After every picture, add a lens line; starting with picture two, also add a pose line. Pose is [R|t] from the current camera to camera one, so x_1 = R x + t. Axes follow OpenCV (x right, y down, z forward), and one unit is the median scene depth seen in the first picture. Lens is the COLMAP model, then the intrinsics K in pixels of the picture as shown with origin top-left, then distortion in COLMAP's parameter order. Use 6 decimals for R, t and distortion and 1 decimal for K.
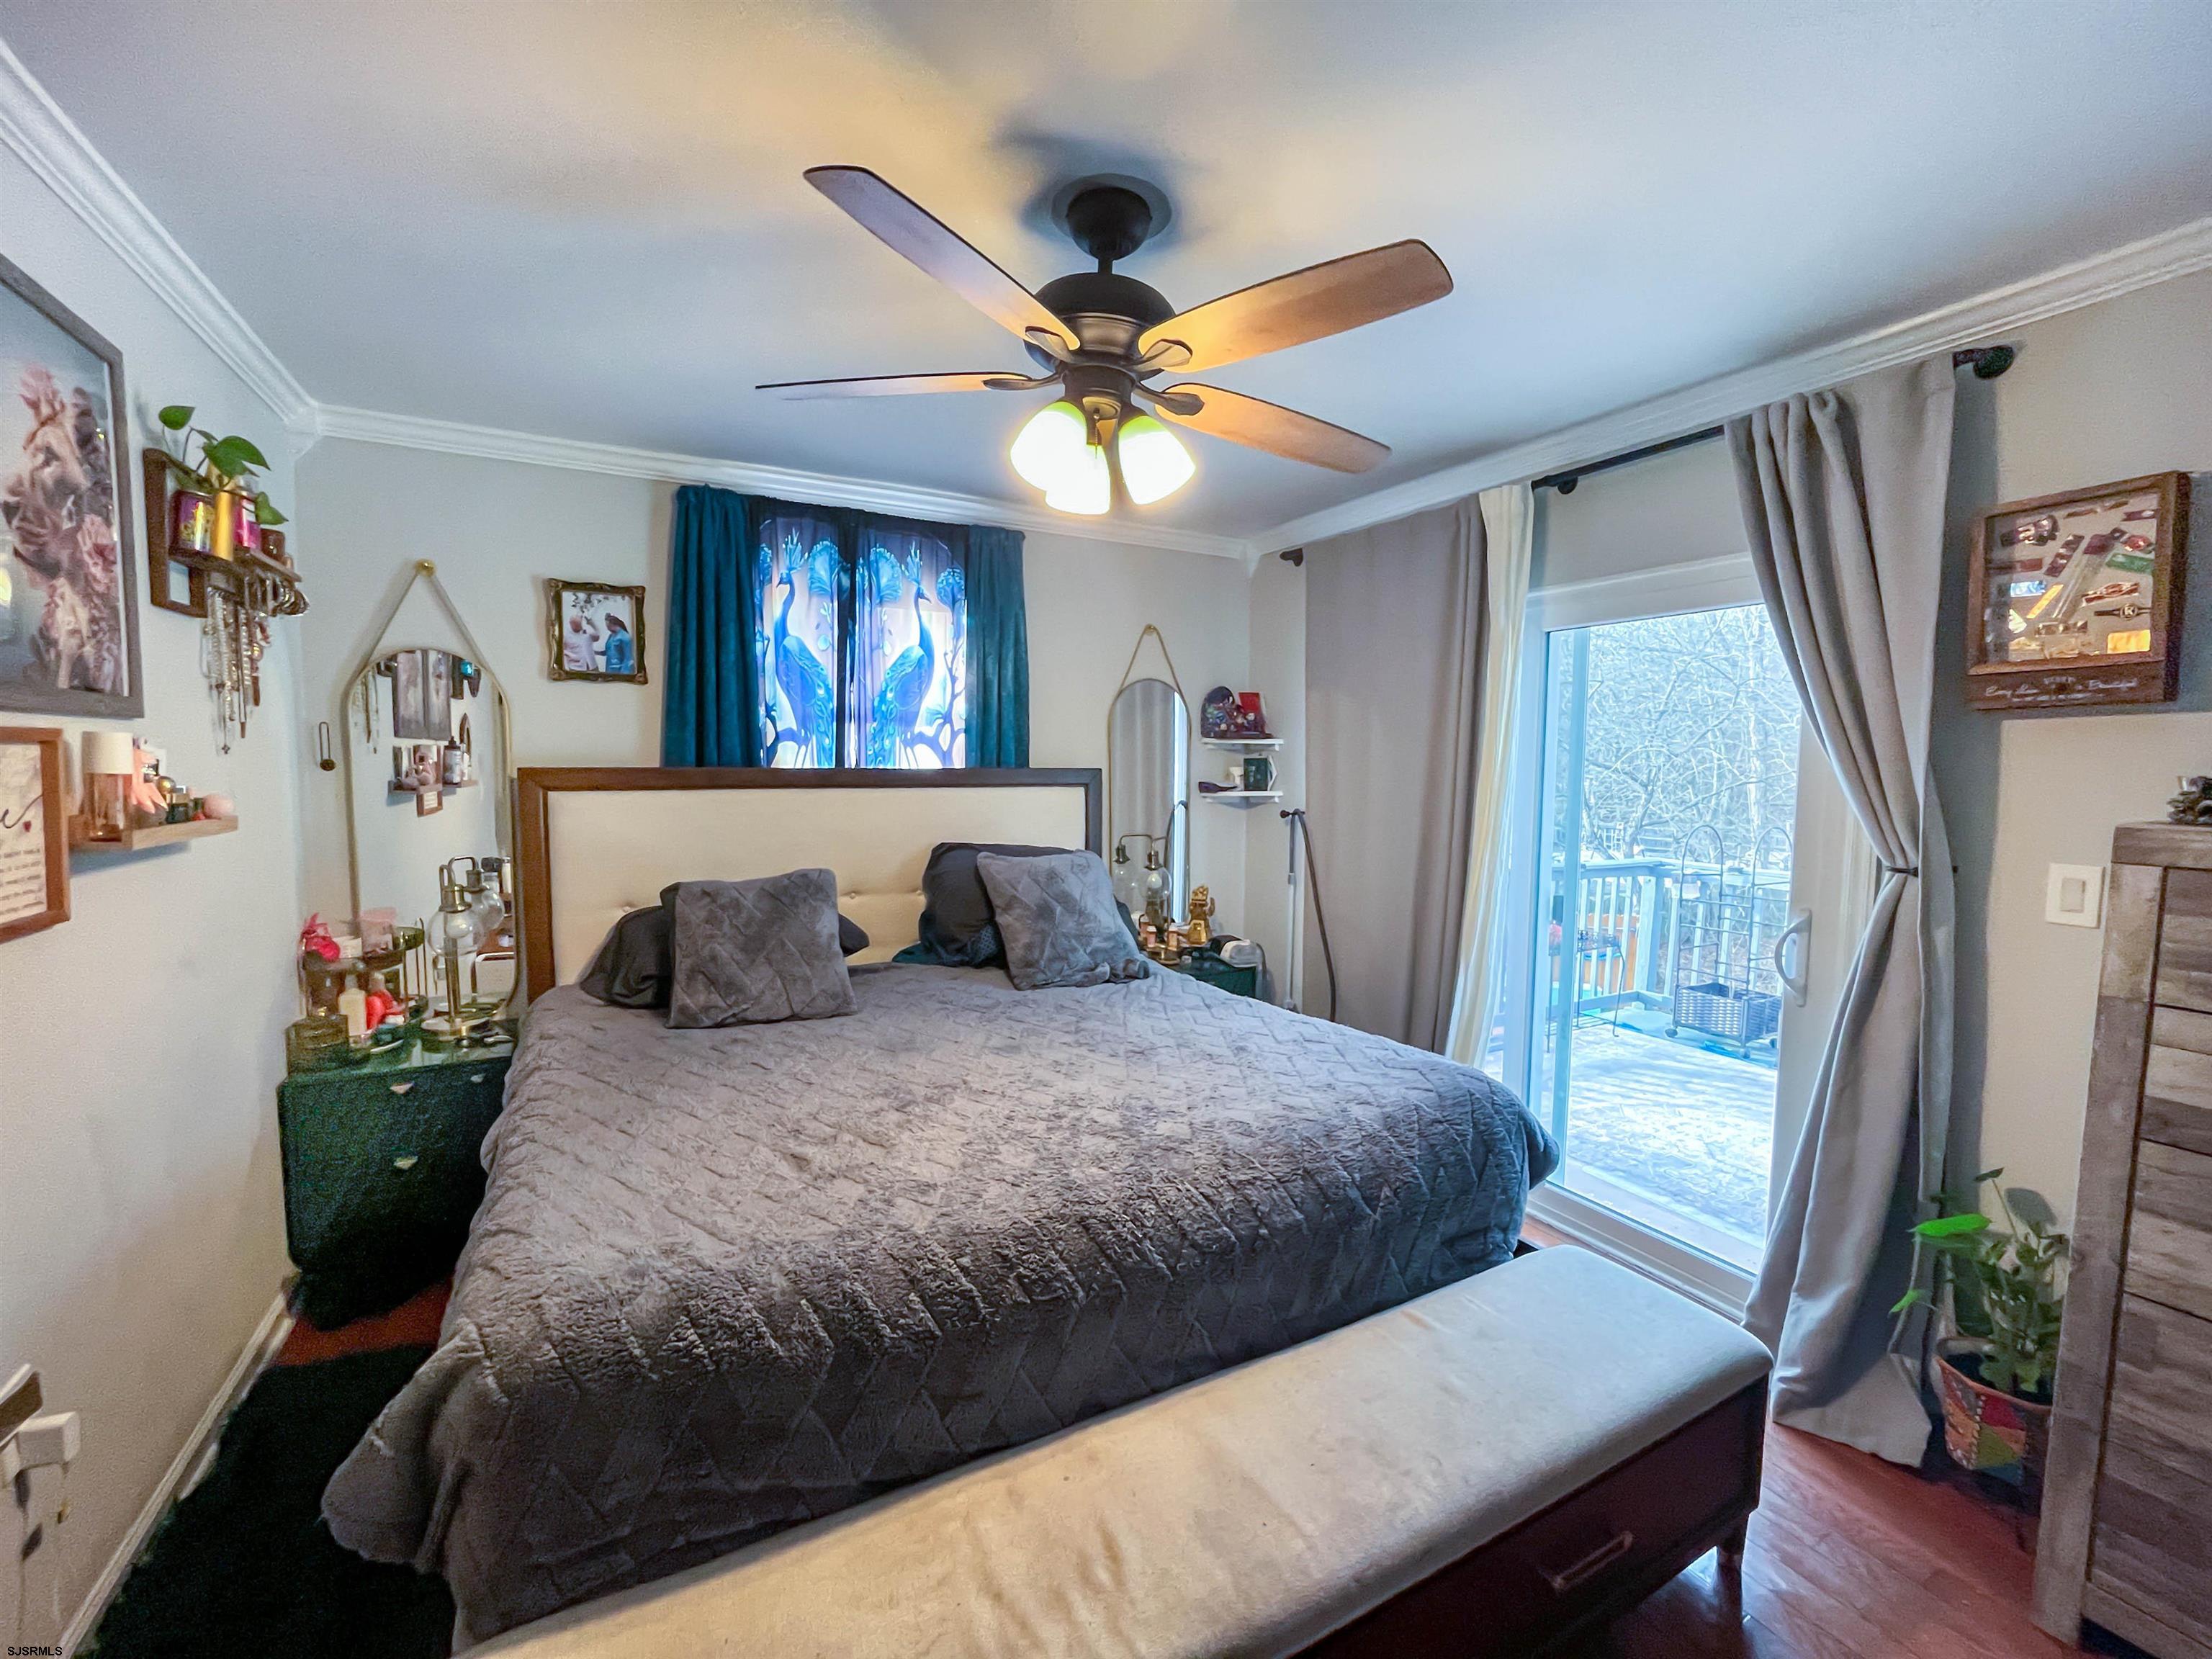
lens RADIAL K [[910.8, 0, 1112.4], [0, 910.8, 830.1], [0, 0, 1]] dist [-0.014539, 0.004148]
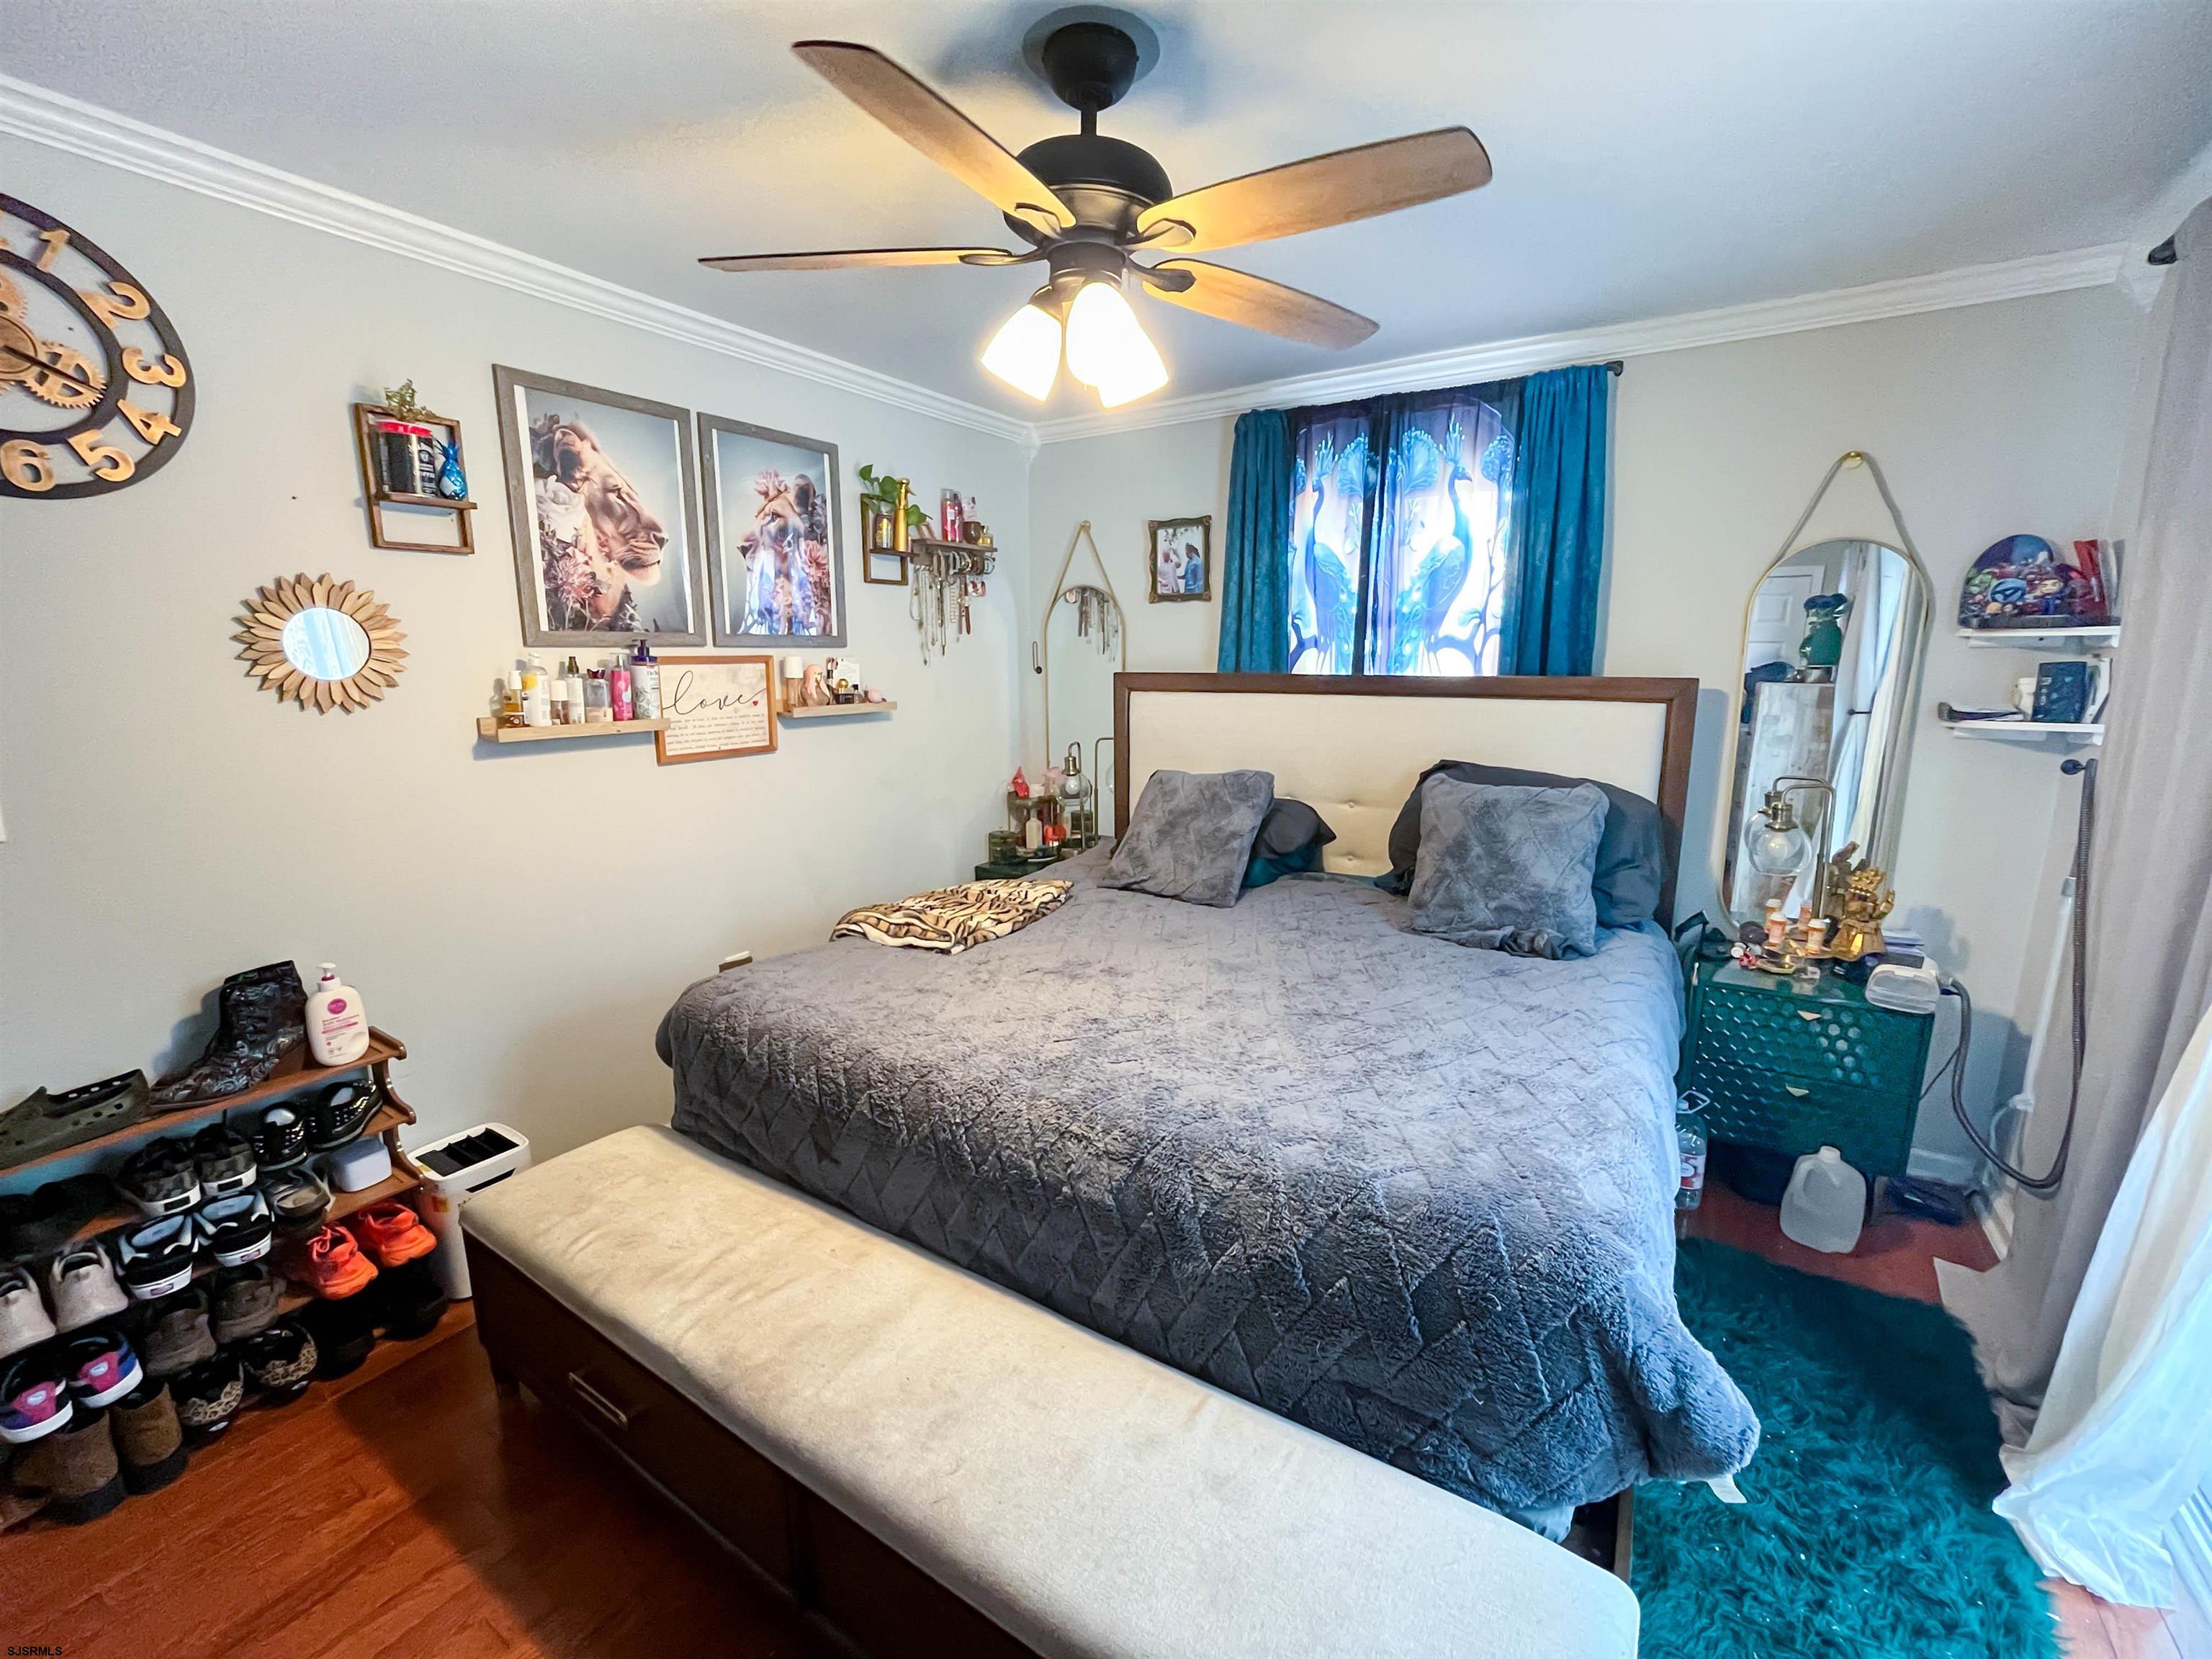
lens RADIAL K [[910.8, 0, 1103.9], [0, 910.8, 827.6], [0, 0, 1]] dist [-0.014539, 0.004148]
pose [[0.490403, 0.152630, -0.858026, 0.470071], [-0.059898, 0.988119, 0.141537, -0.029526], [0.869435, -0.018016, 0.493719, 0.294787]]
